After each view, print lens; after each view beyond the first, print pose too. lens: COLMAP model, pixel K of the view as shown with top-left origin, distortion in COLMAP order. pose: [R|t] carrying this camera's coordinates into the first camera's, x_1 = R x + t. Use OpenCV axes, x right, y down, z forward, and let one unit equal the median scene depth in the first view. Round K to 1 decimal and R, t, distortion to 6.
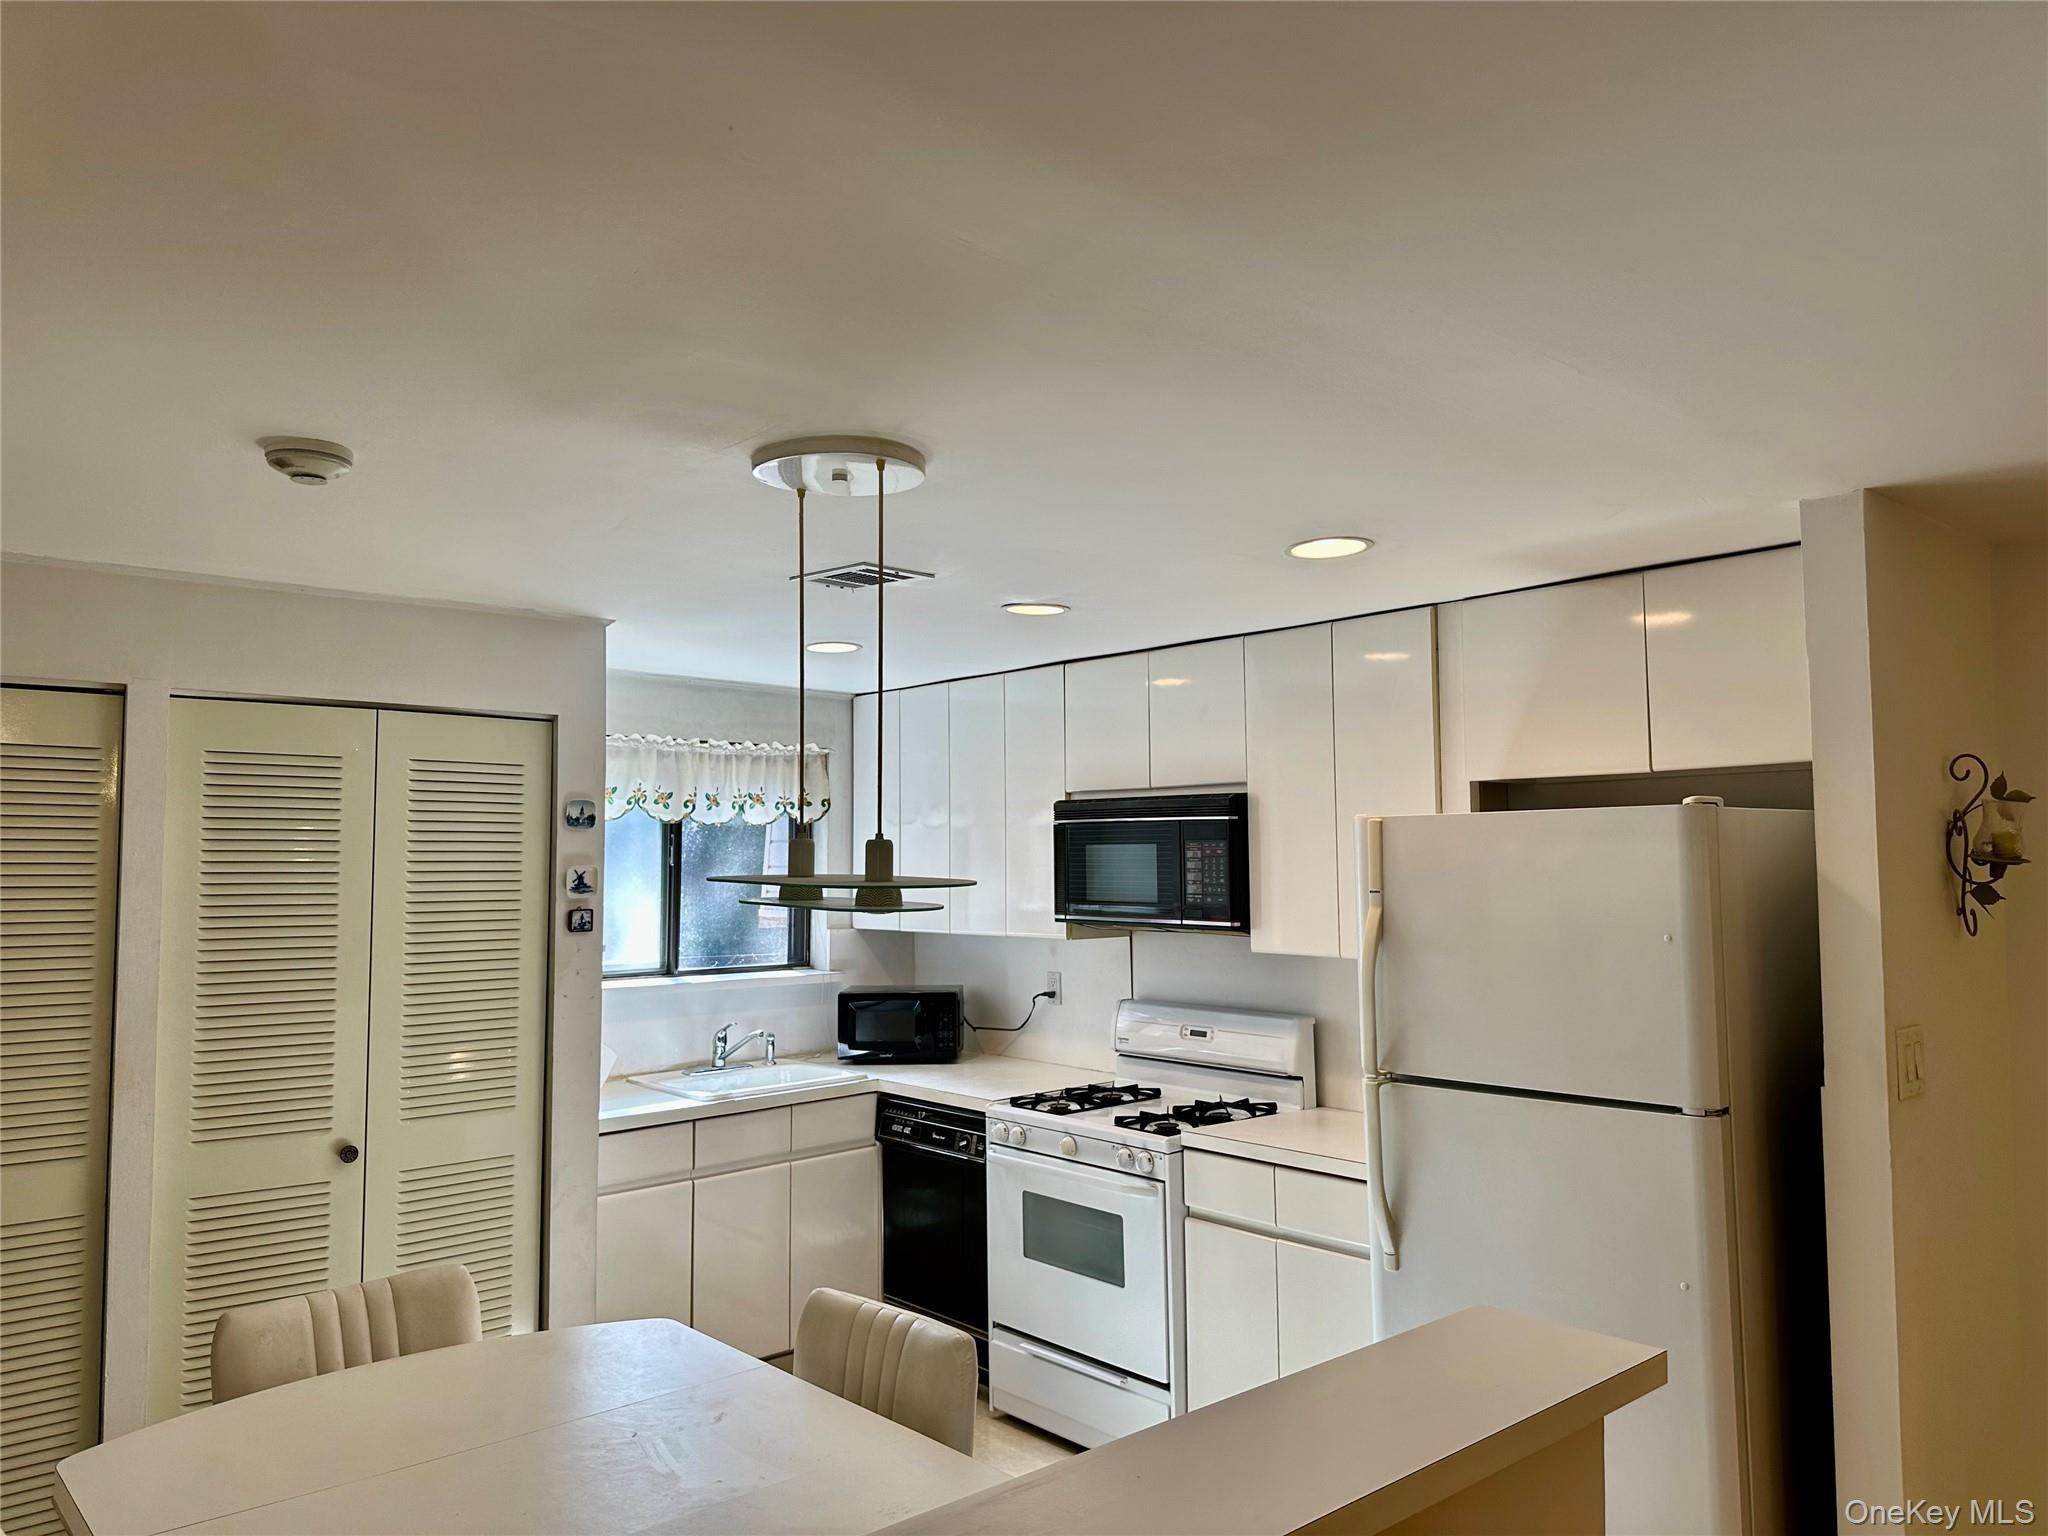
lens RADIAL K [[1432.4, 0, 997.7], [0, 1432.4, 754.3], [0, 0, 1]] dist [0.143056, -0.234348]
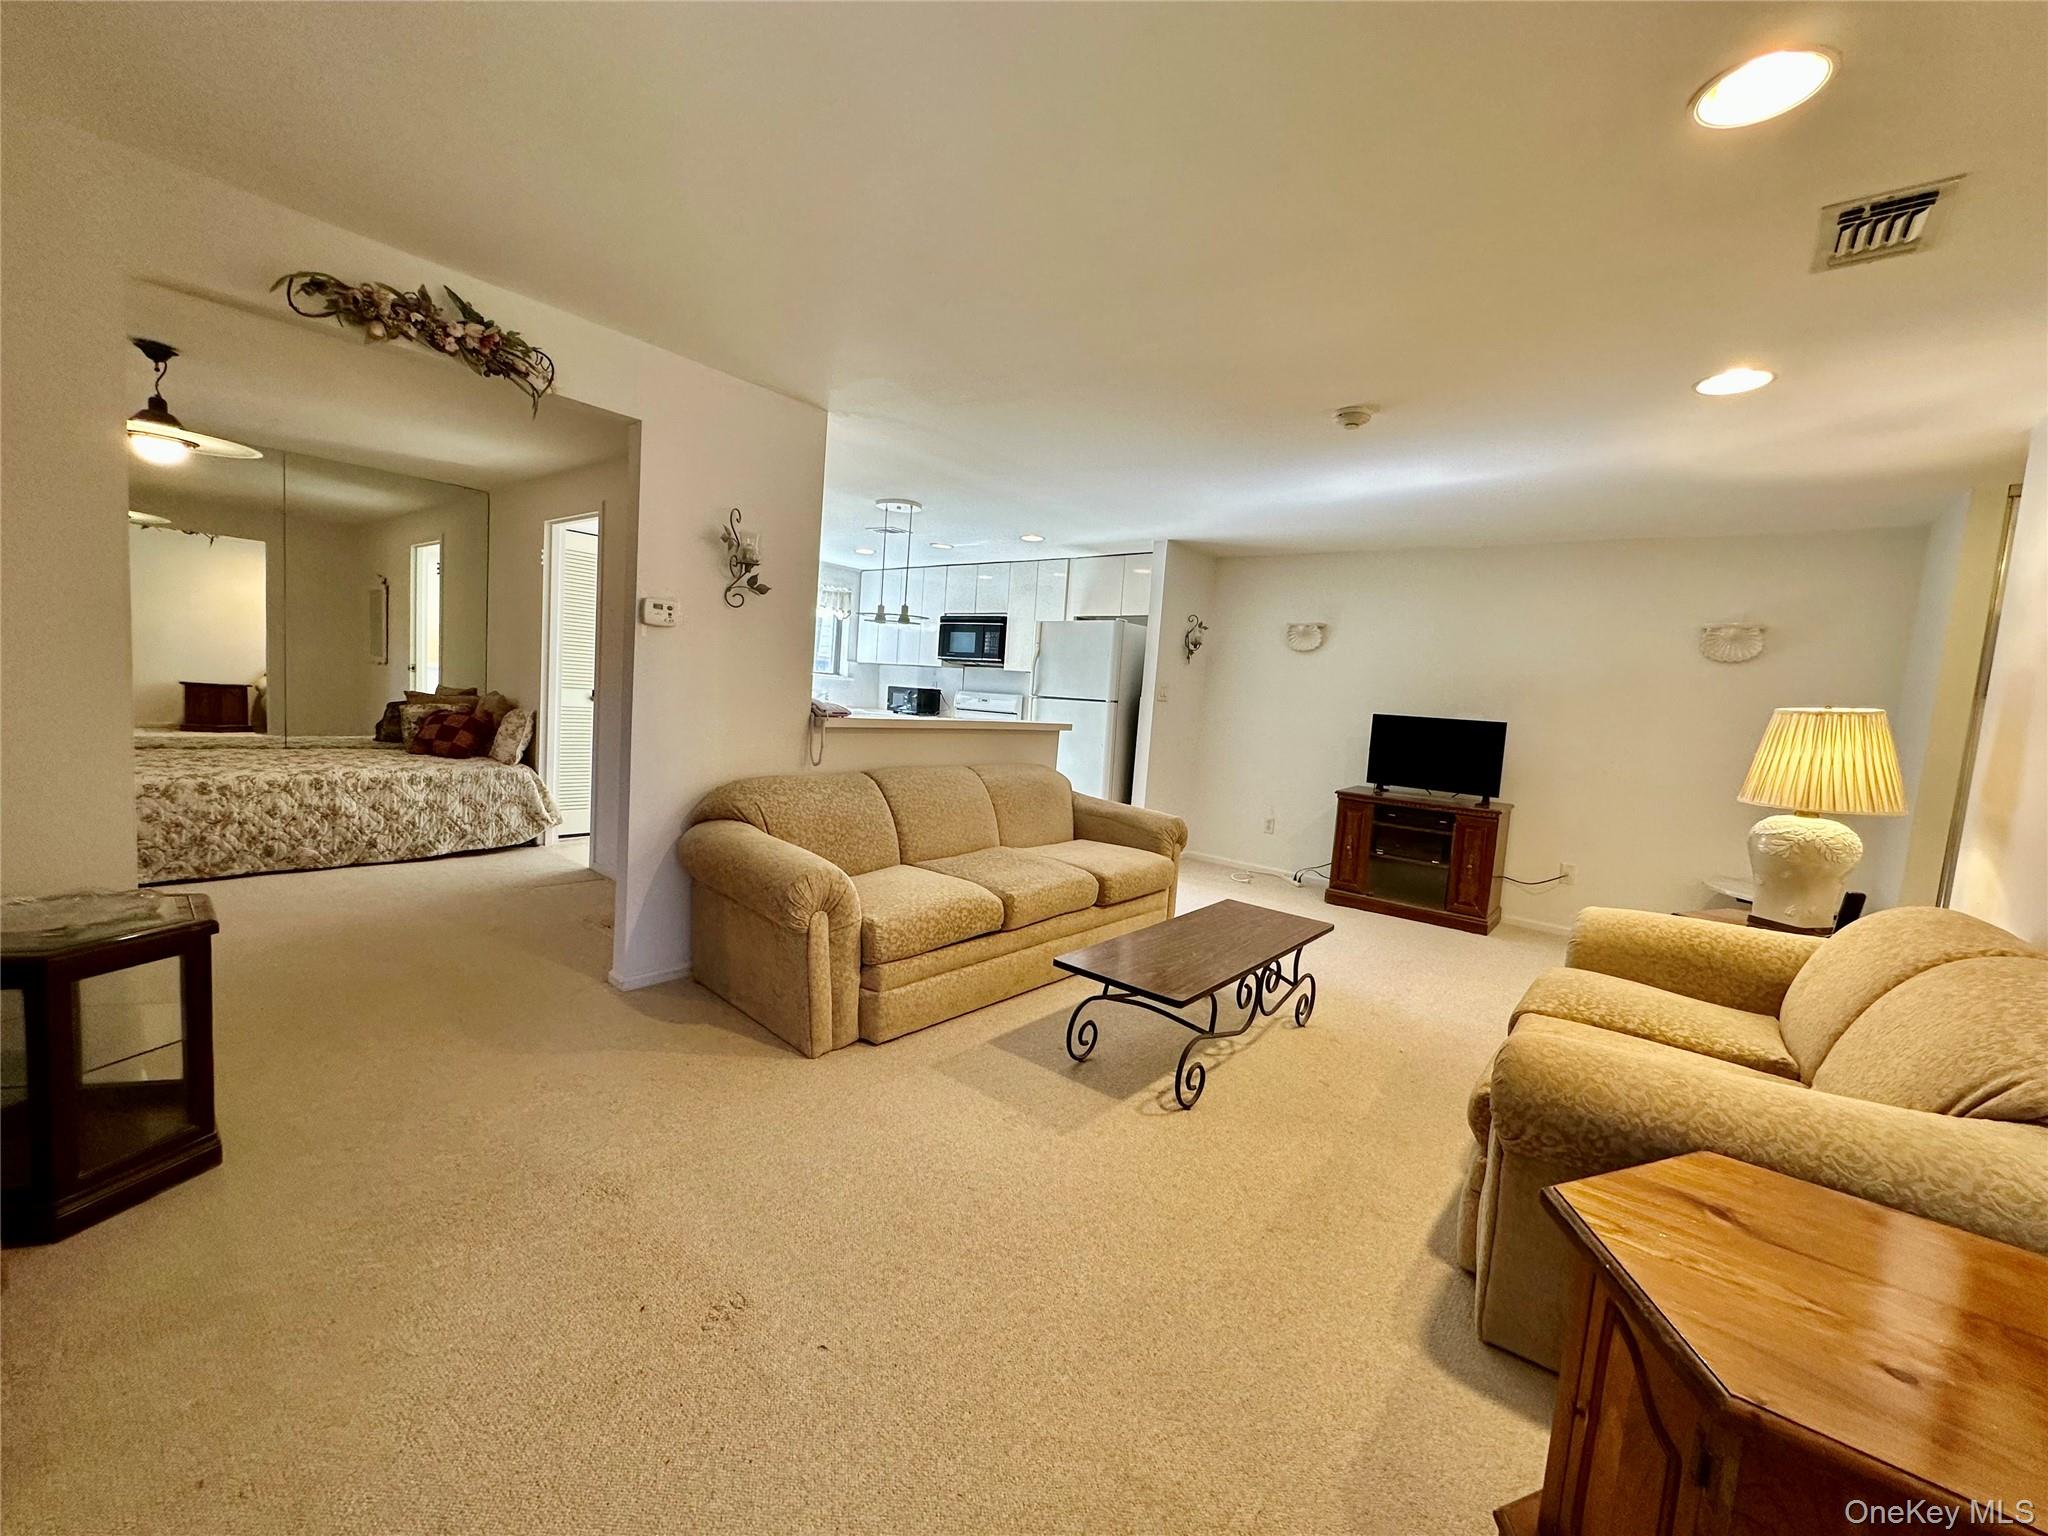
lens RADIAL K [[814.4, 0, 1024.1], [0, 814.4, 763.5], [0, 0, 1]] dist [-0.001975, 0.000215]
pose [[0.983347, 0.060095, 0.171514, -0.064969], [-0.088108, 0.983061, 0.160709, 0.054206], [-0.158951, -0.173145, 0.971985, -0.718969]]
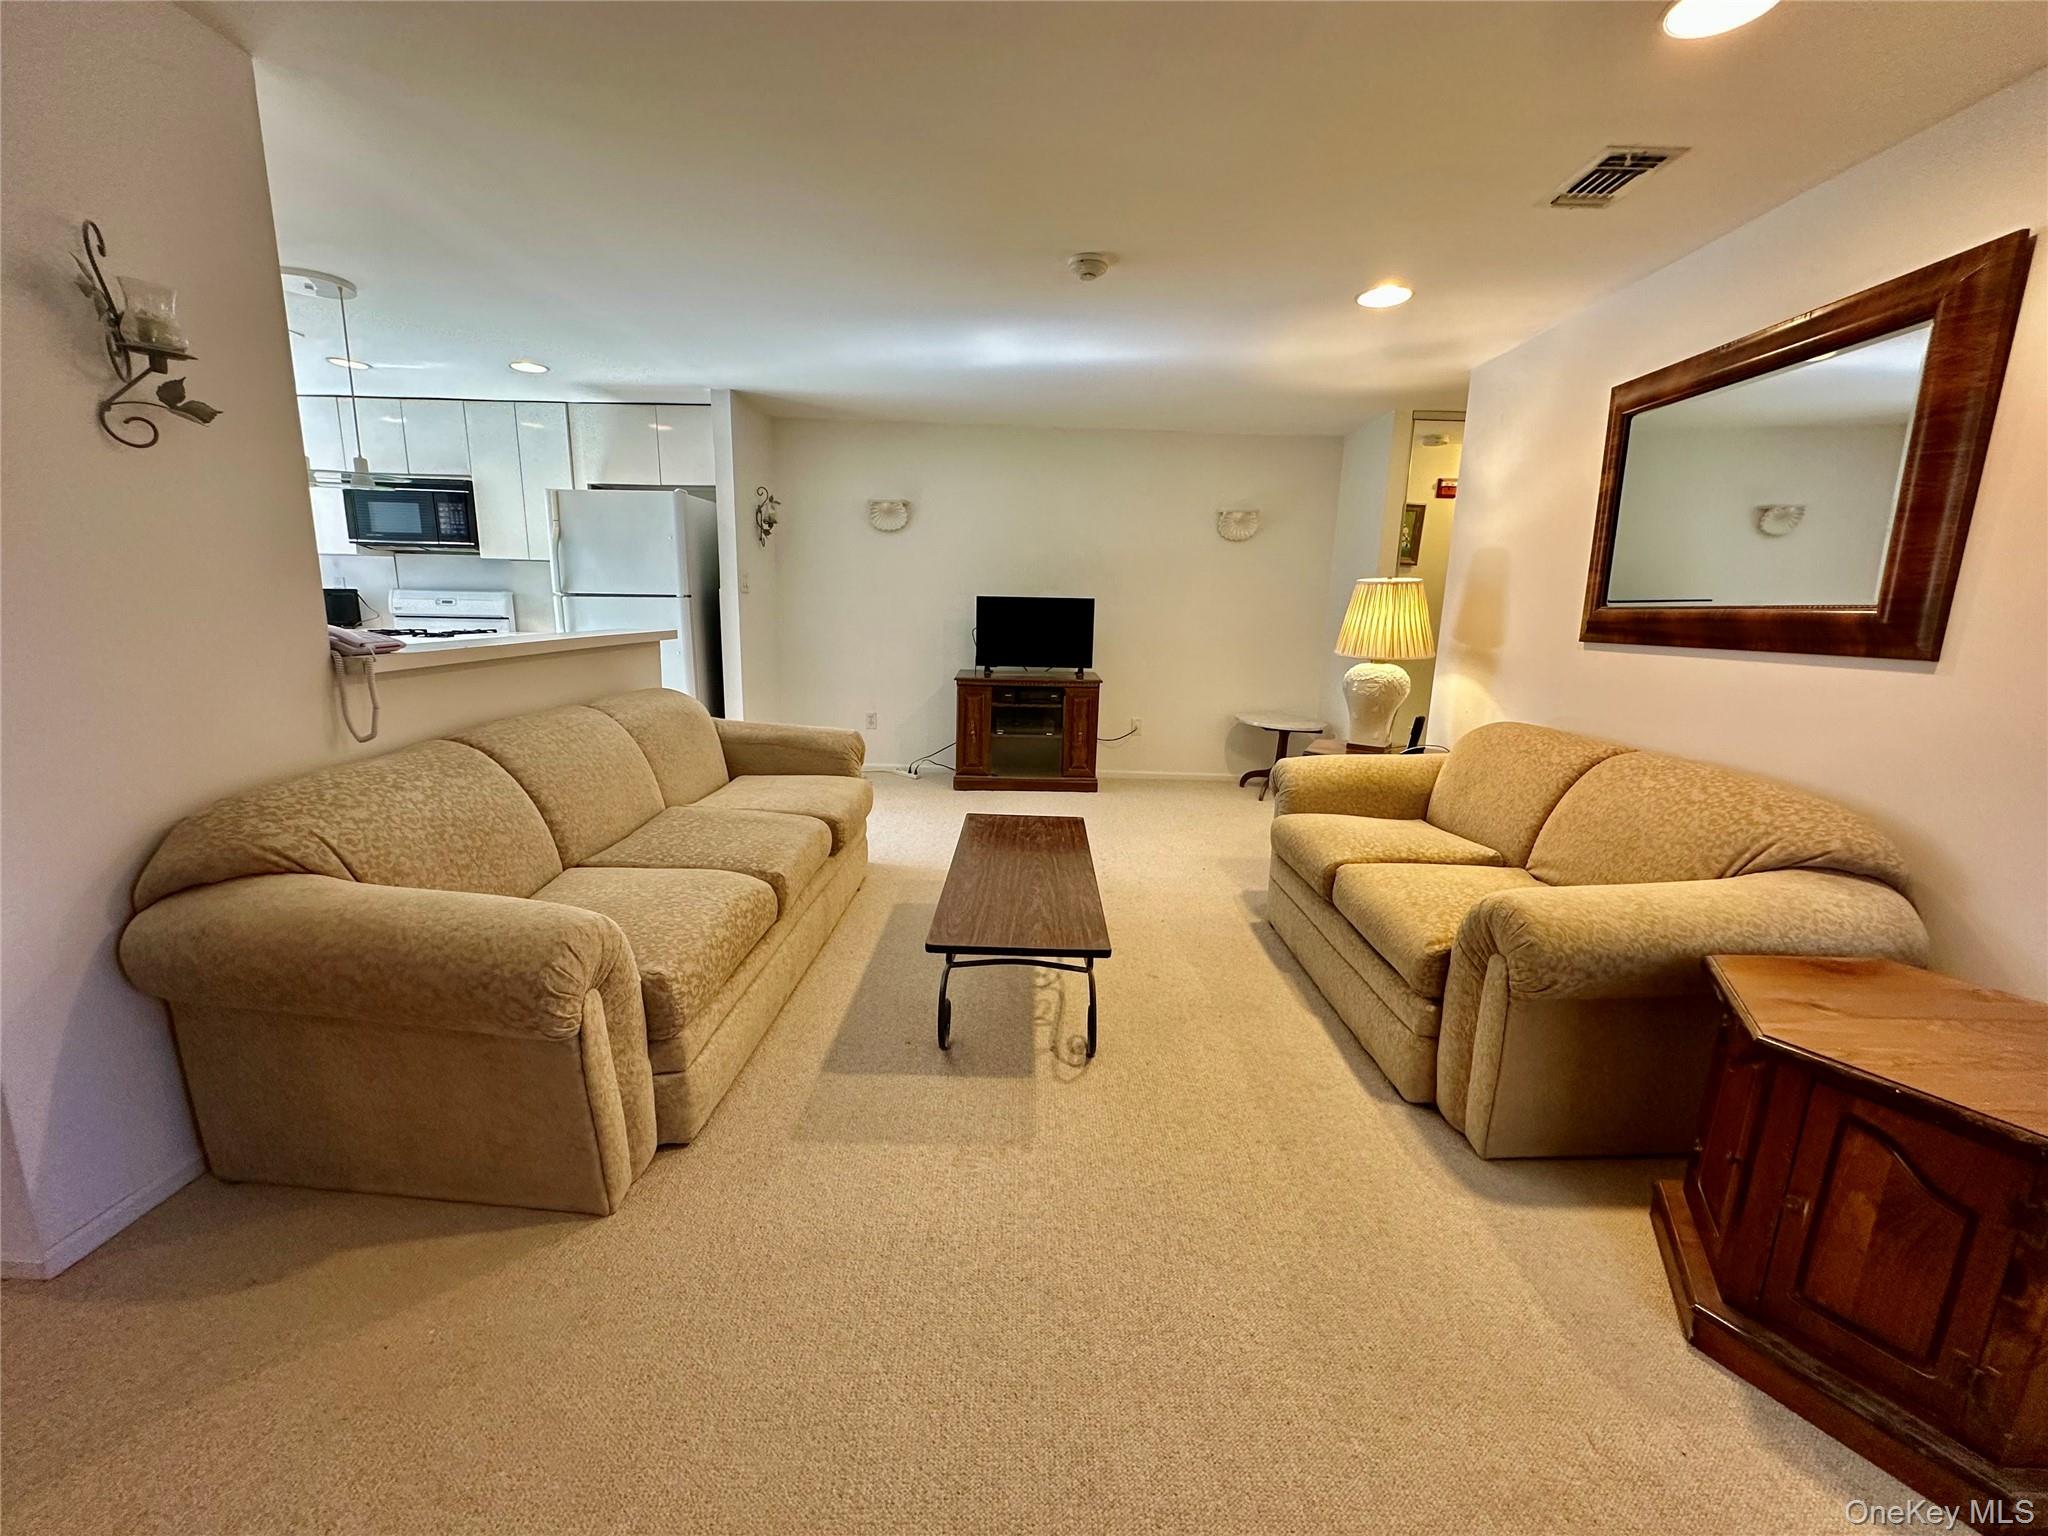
lens RADIAL K [[814.4, 0, 1024.1], [0, 814.4, 763.5], [0, 0, 1]] dist [-0.001975, 0.000215]
pose [[0.659641, -0.127867, 0.740624, -0.238959], [-0.085320, 0.966311, 0.242823, 0.071938], [-0.746722, -0.223366, 0.626509, -0.462130]]
